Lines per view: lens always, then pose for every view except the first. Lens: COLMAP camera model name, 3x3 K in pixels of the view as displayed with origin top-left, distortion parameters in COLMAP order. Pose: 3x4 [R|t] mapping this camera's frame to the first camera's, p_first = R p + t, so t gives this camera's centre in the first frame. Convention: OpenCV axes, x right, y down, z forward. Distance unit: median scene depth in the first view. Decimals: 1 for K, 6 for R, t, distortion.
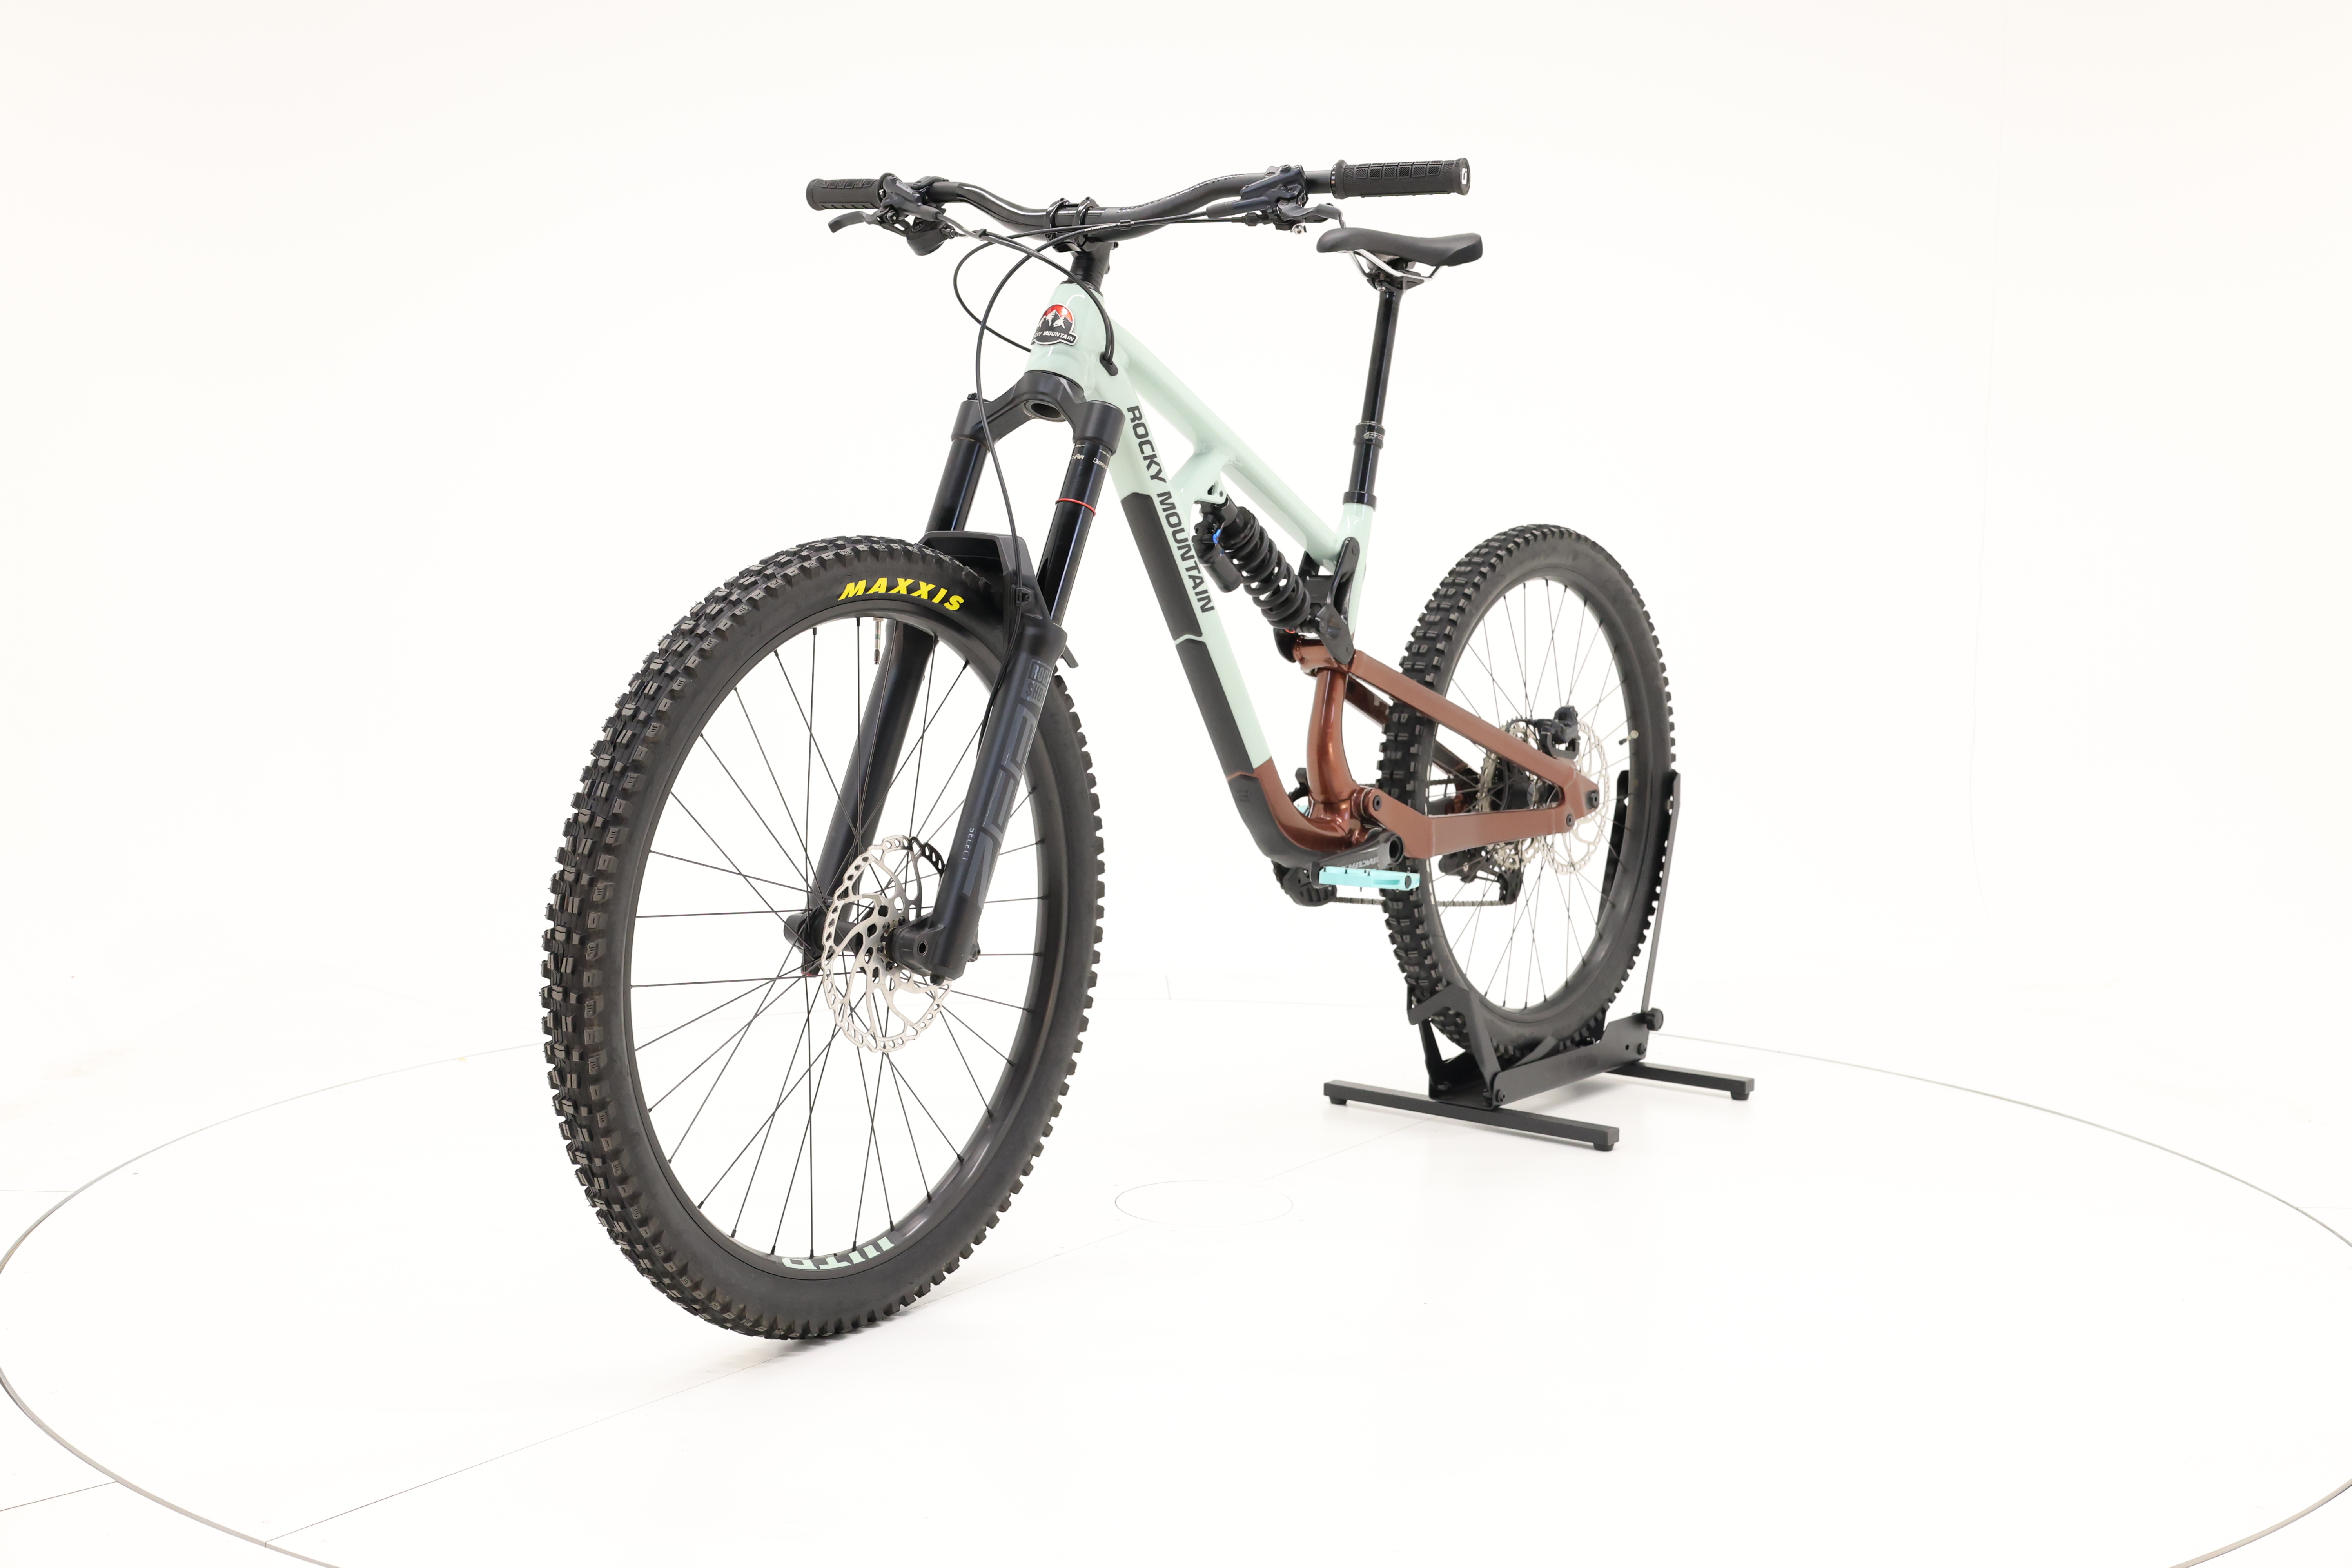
lens RADIAL K [[2646.1, 0, 1169.7], [0, 2646.1, 787.8], [0, 0, 1]] dist [0.008375, 0.000000]
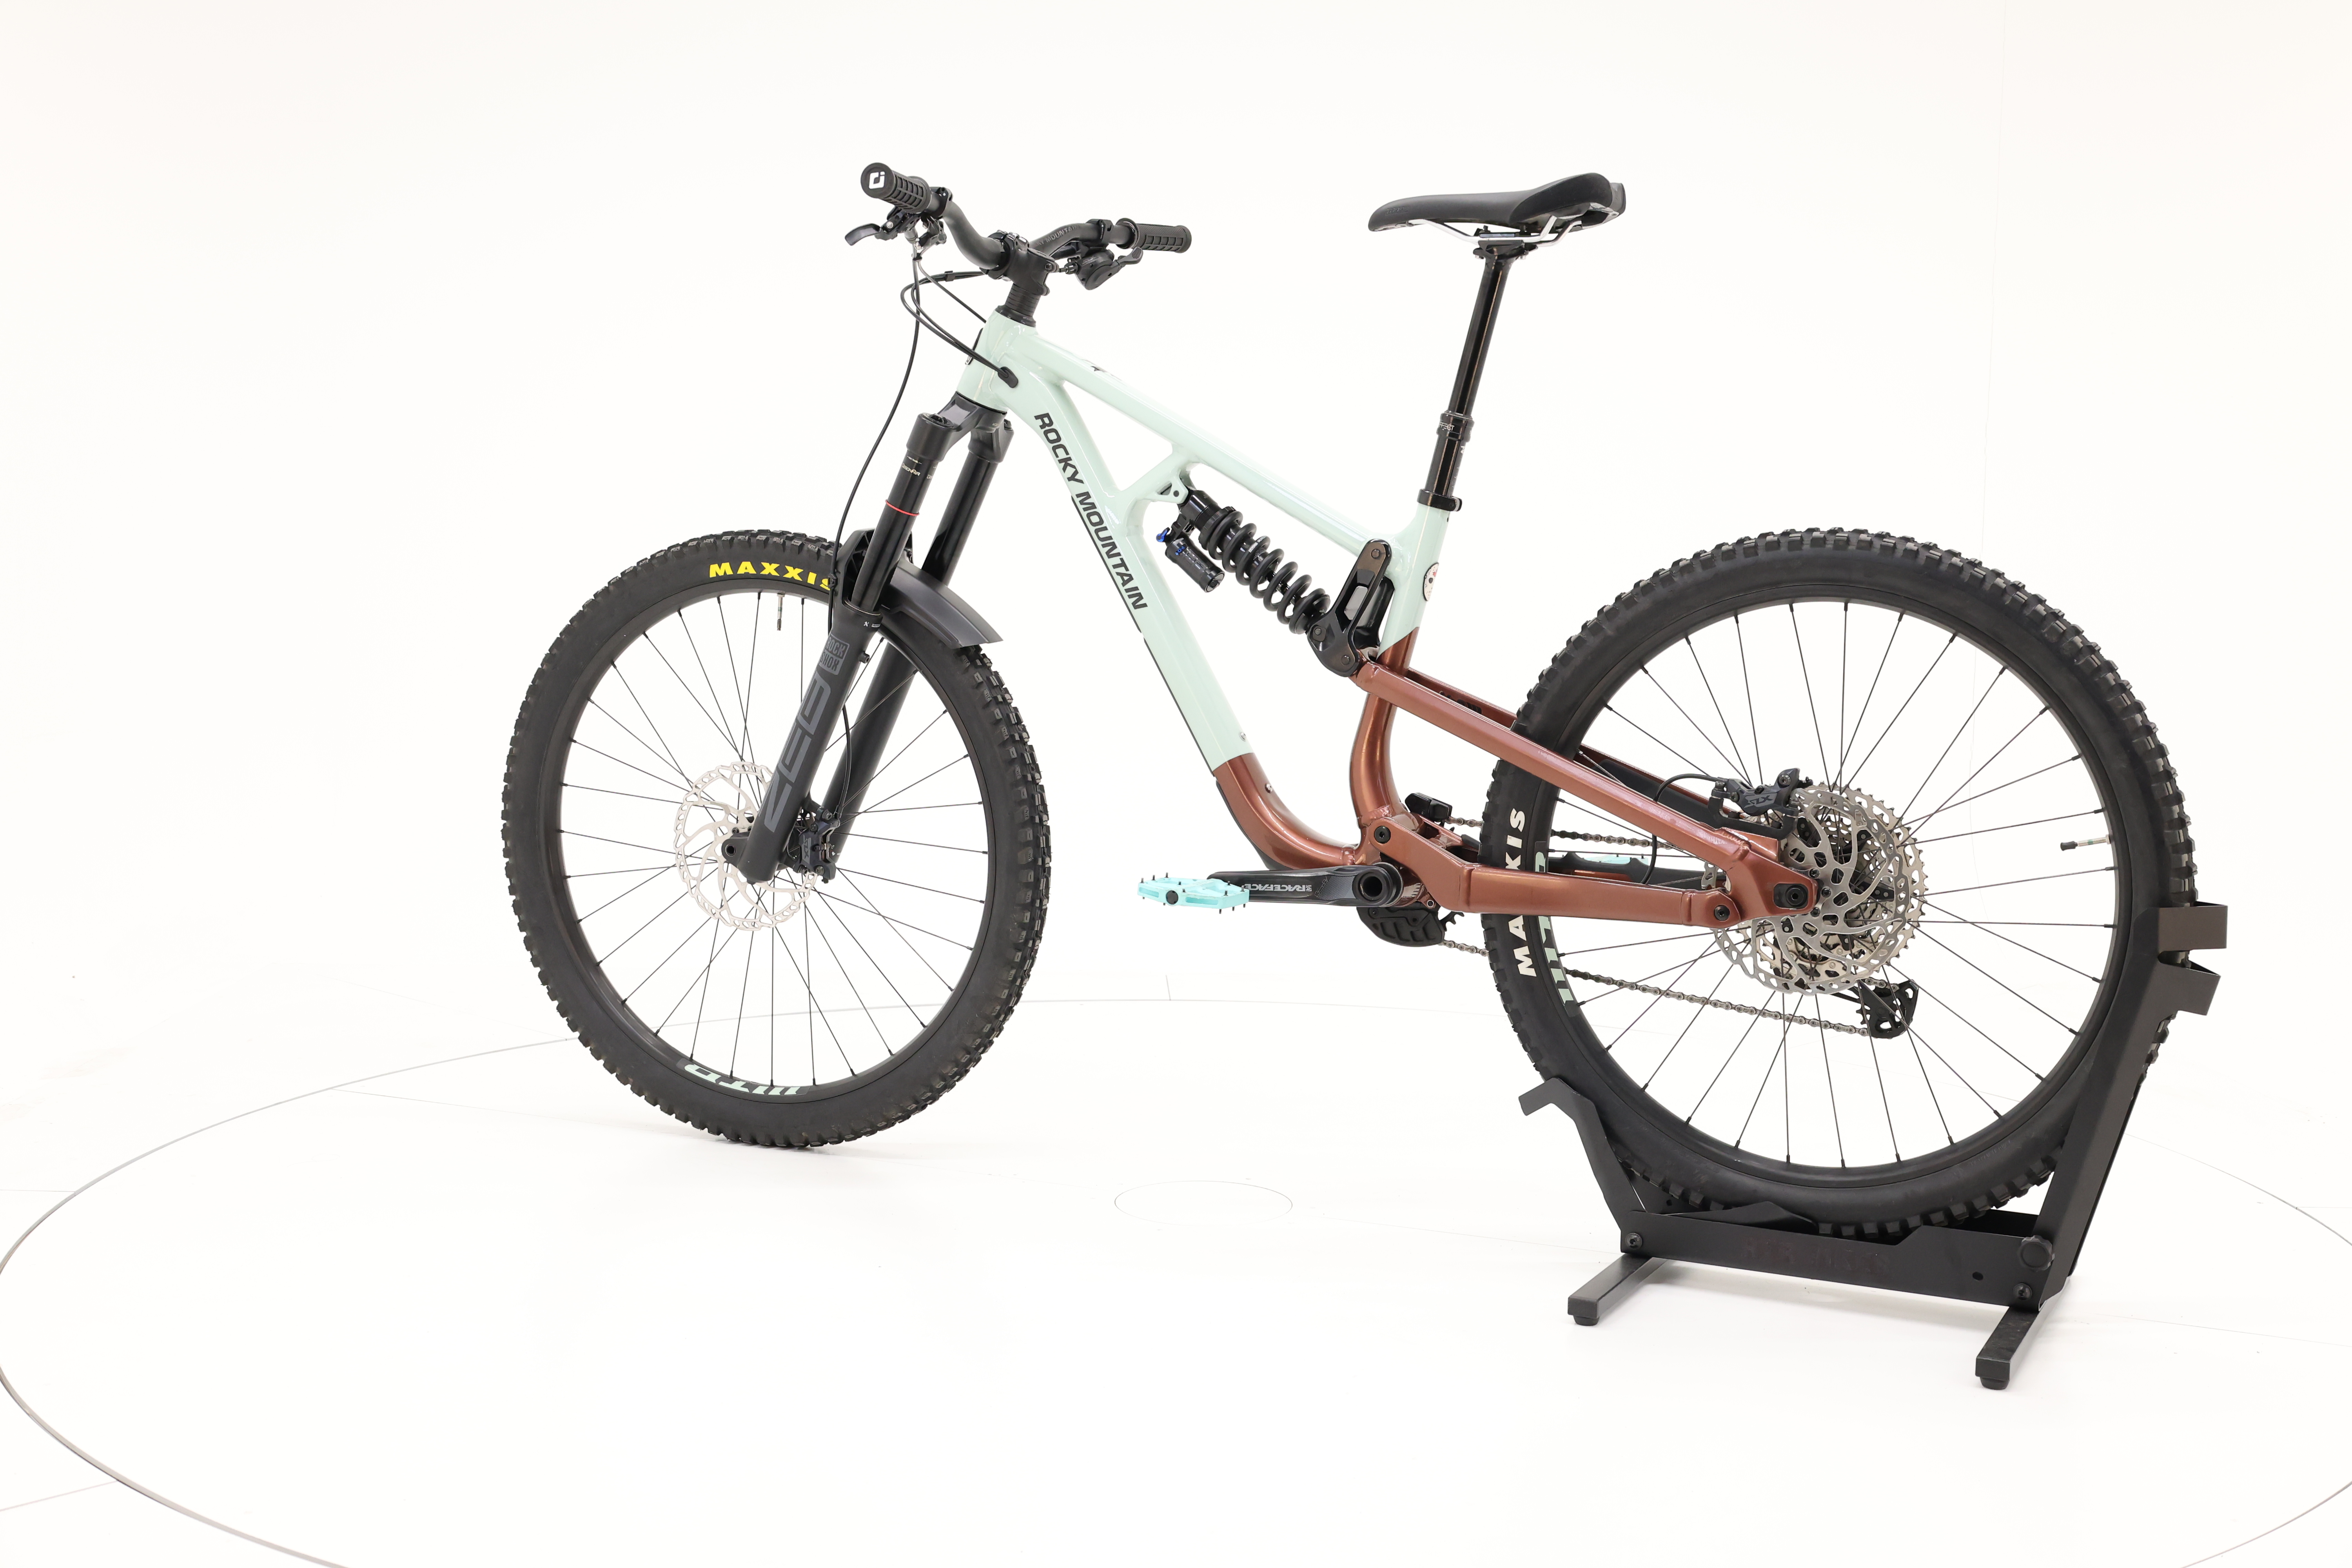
lens RADIAL K [[2646.1, 0, 1186.4], [0, 2646.1, 786.0], [0, 0, 1]] dist [0.008375, 0.000000]
pose [[0.189819, 0.085822, -0.978061, 1.051004], [-0.111458, 0.991616, 0.065380, -0.068912], [0.975472, 0.096602, 0.197794, 0.839947]]
